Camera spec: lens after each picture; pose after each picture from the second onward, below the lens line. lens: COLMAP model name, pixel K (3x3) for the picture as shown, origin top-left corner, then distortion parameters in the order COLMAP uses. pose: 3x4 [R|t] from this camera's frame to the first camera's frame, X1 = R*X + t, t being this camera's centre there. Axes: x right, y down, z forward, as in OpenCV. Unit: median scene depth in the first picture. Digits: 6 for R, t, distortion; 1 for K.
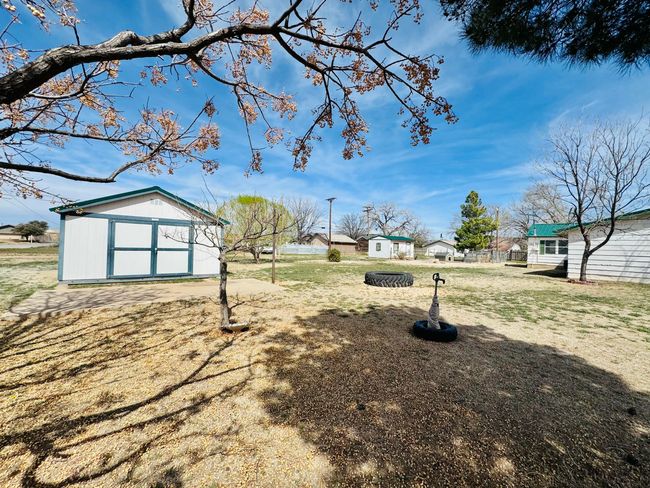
lens RADIAL K [[260.0, 0, 325.0], [0, 260.0, 244.0], [0, 0, 1]] dist [0.000453, -0.000247]
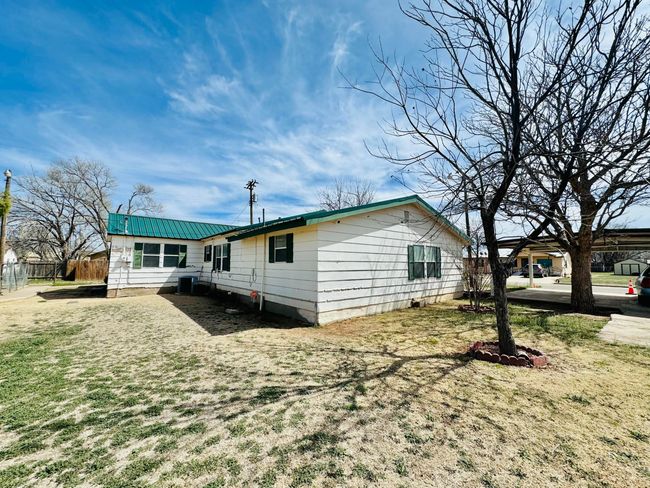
lens RADIAL K [[260.0, 0, 325.0], [0, 260.0, 244.0], [0, 0, 1]] dist [0.000453, -0.000247]
pose [[0.008197, 0.045069, 0.998950, 0.296779], [-0.016226, 0.998858, -0.044931, 0.006573], [-0.999835, -0.015841, 0.008919, 0.615693]]
